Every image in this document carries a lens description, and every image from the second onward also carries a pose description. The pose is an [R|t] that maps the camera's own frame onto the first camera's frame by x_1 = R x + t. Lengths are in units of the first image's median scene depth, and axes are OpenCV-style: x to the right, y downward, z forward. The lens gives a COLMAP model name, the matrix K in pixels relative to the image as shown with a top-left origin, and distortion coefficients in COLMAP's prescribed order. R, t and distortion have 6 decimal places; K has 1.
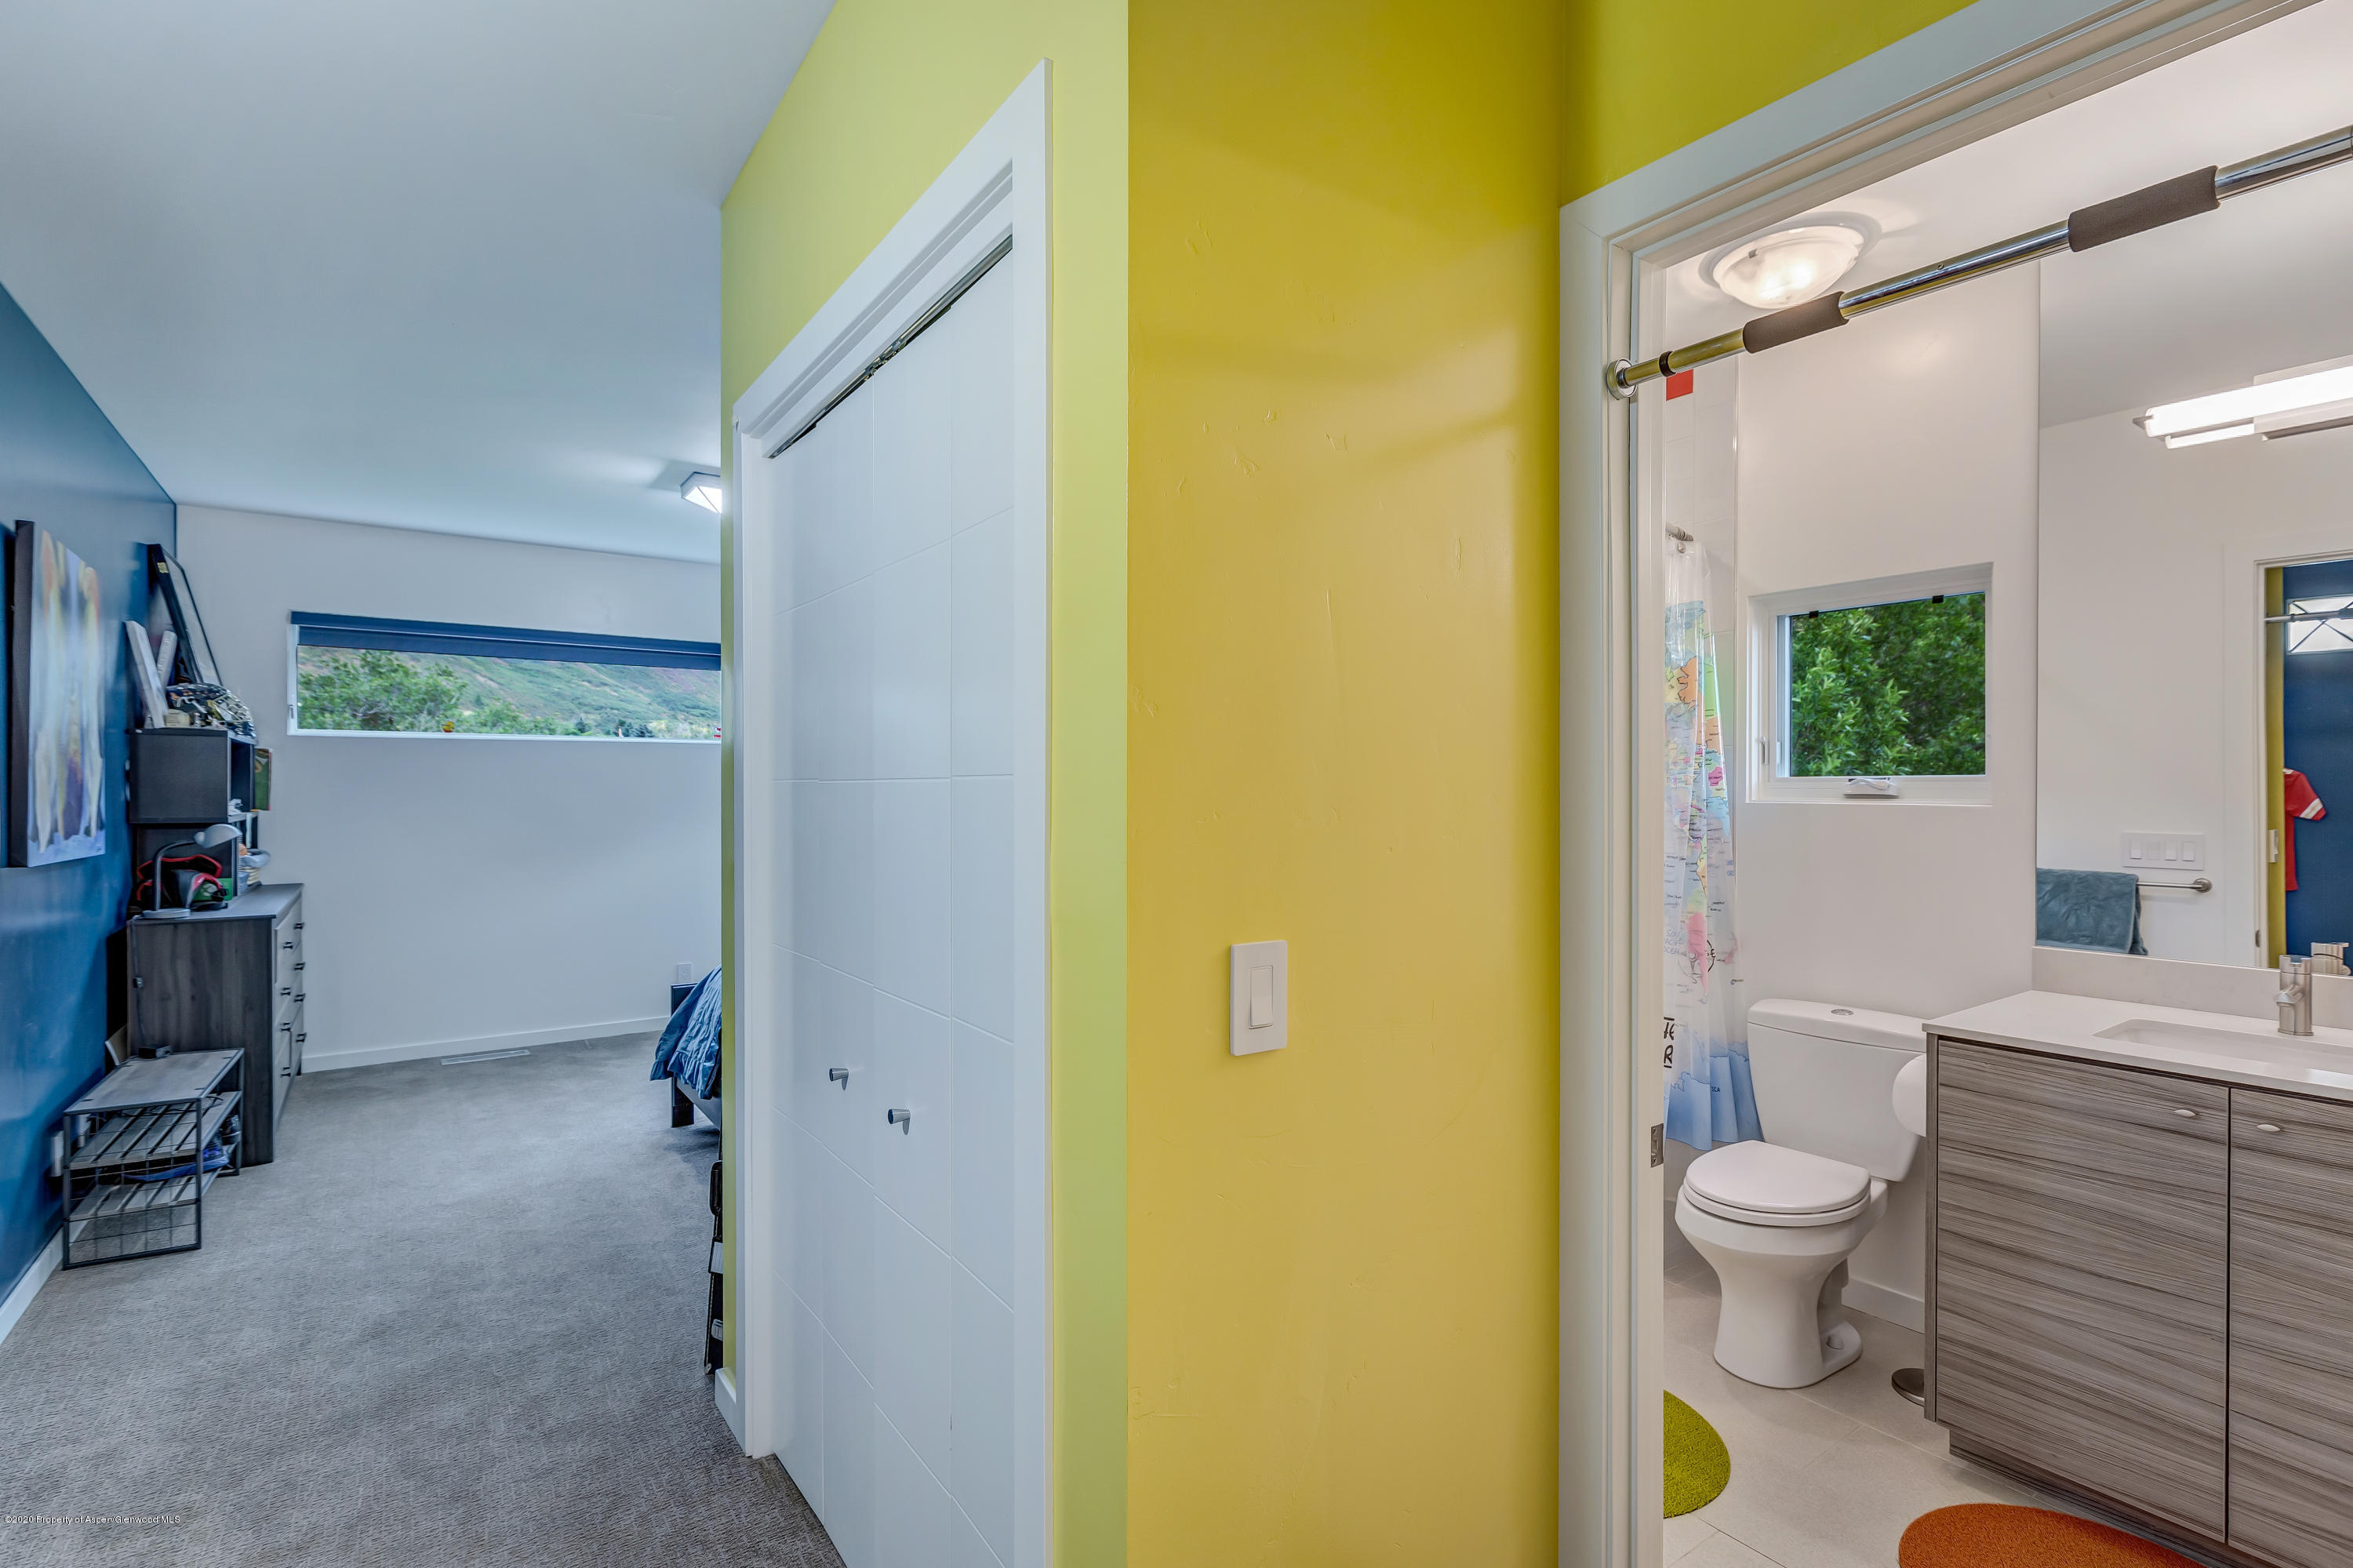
lens RADIAL K [[1090.4, 0, 1182.6], [0, 1090.4, 796.5], [0, 0, 1]] dist [-0.002196, -0.001385]
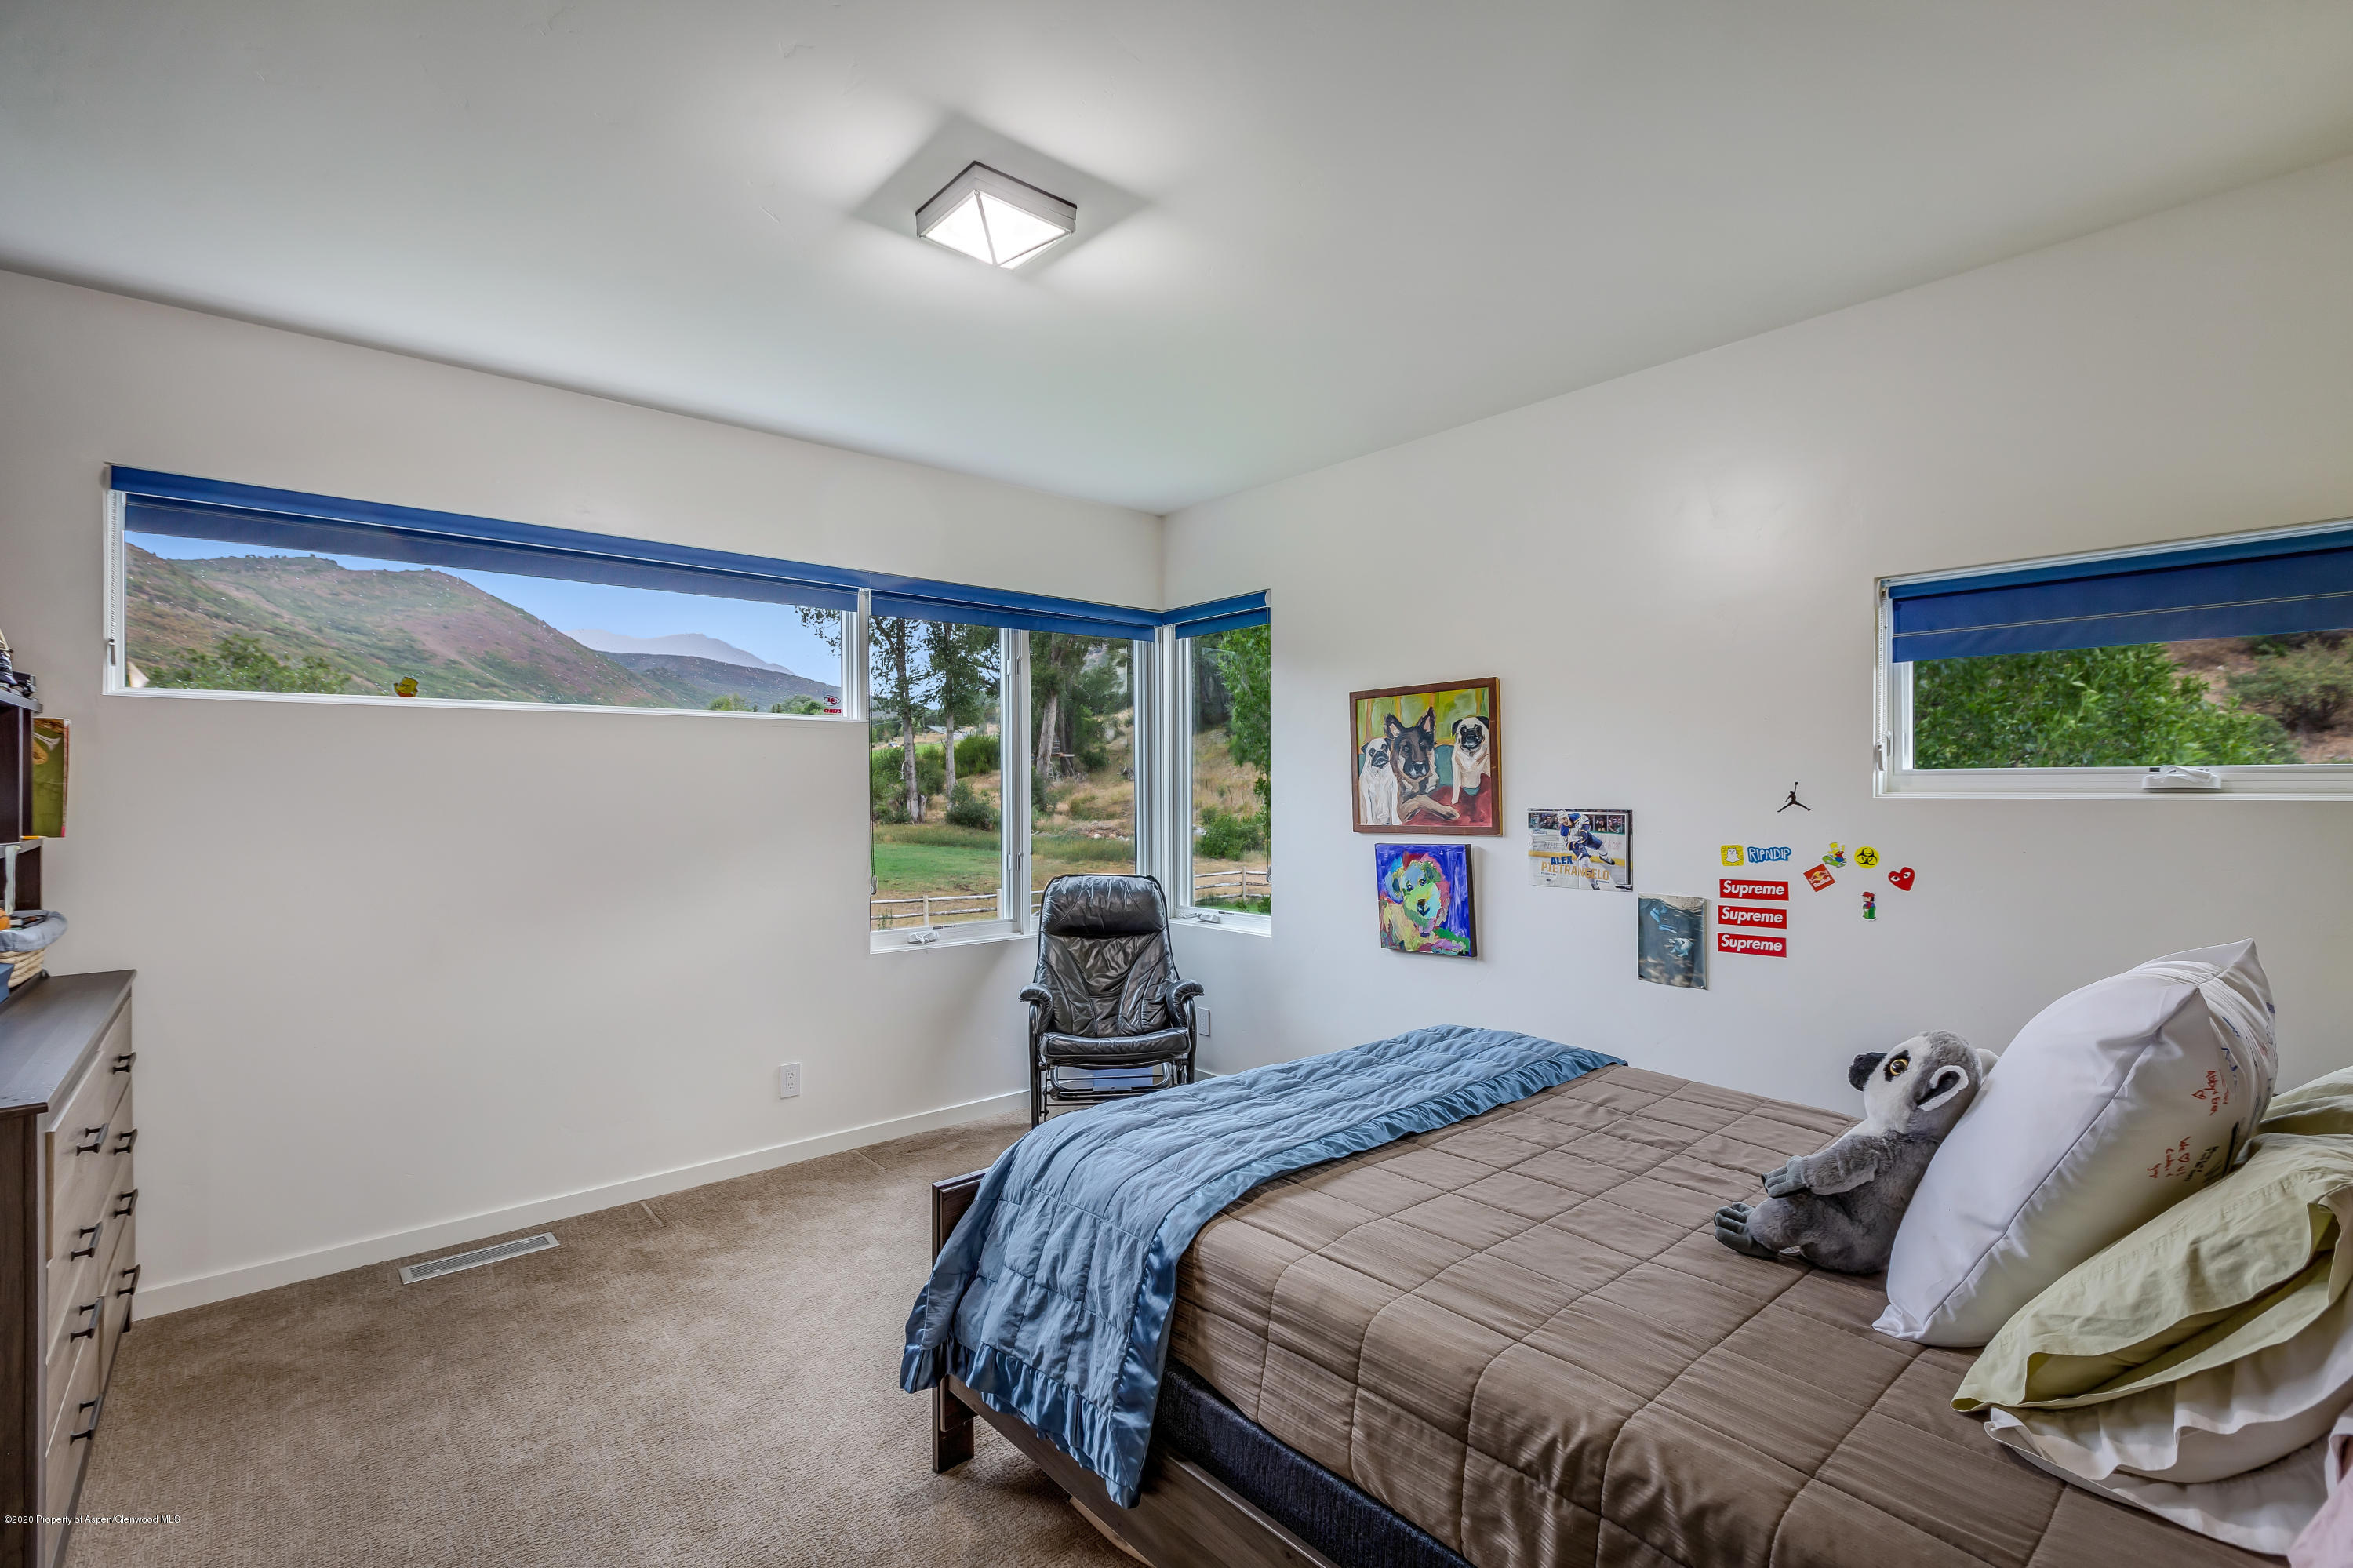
lens RADIAL K [[1062.5, 0, 1186.0], [0, 1062.5, 787.7], [0, 0, 1]] dist [-0.001536, -0.001072]
pose [[0.995844, -0.006769, 0.090827, -0.344170], [0.007419, 0.999949, -0.006824, -0.003143], [-0.090777, 0.007469, 0.995843, 0.438833]]
